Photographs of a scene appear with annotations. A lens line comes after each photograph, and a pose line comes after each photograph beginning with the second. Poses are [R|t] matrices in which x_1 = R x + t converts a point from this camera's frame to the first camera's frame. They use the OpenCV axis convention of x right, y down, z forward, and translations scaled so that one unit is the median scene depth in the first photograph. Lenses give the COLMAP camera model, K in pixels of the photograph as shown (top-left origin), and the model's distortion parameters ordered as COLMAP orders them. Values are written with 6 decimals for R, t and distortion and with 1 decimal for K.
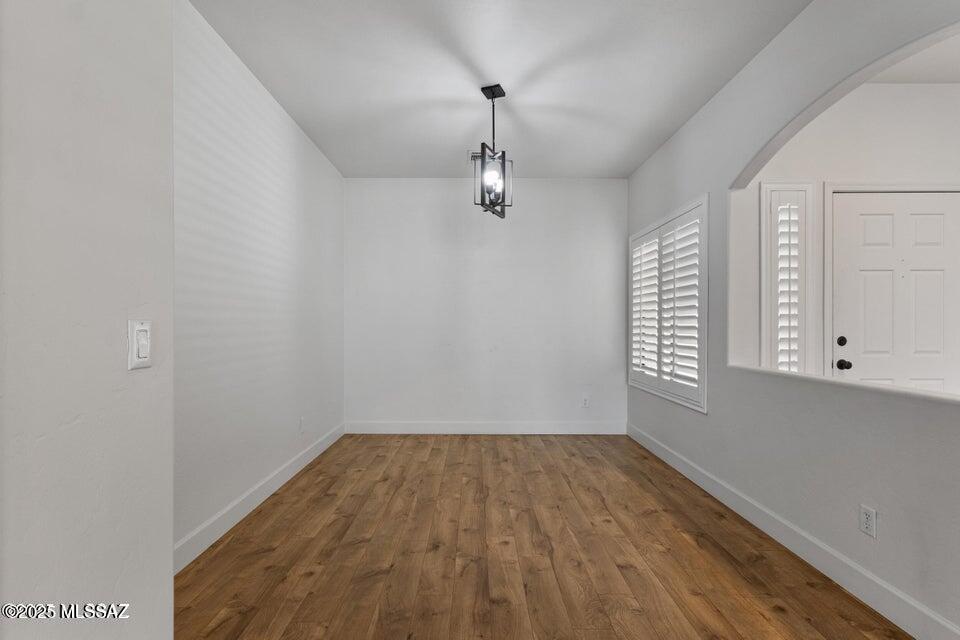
lens RADIAL K [[443.8, 0, 470.3], [0, 443.8, 324.4], [0, 0, 1]] dist [0.000224, 0.000431]
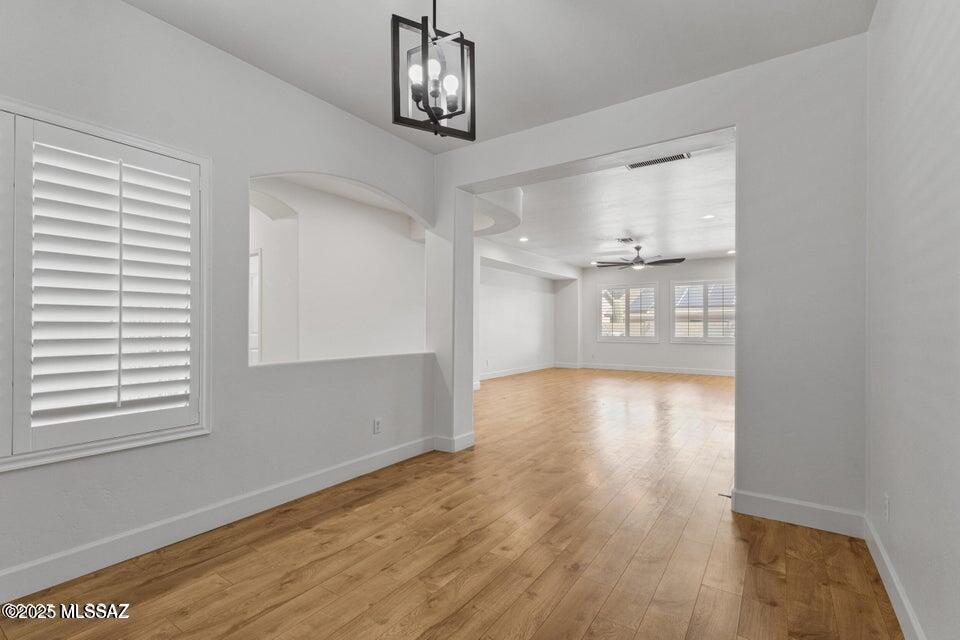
lens RADIAL K [[443.8, 0, 470.3], [0, 443.8, 324.4], [0, 0, 1]] dist [0.000224, 0.000431]
pose [[-0.824035, -0.004539, 0.566521, -0.372640], [-0.008033, 0.999961, -0.003674, 0.004568], [-0.566482, -0.007578, -0.824039, 1.688243]]
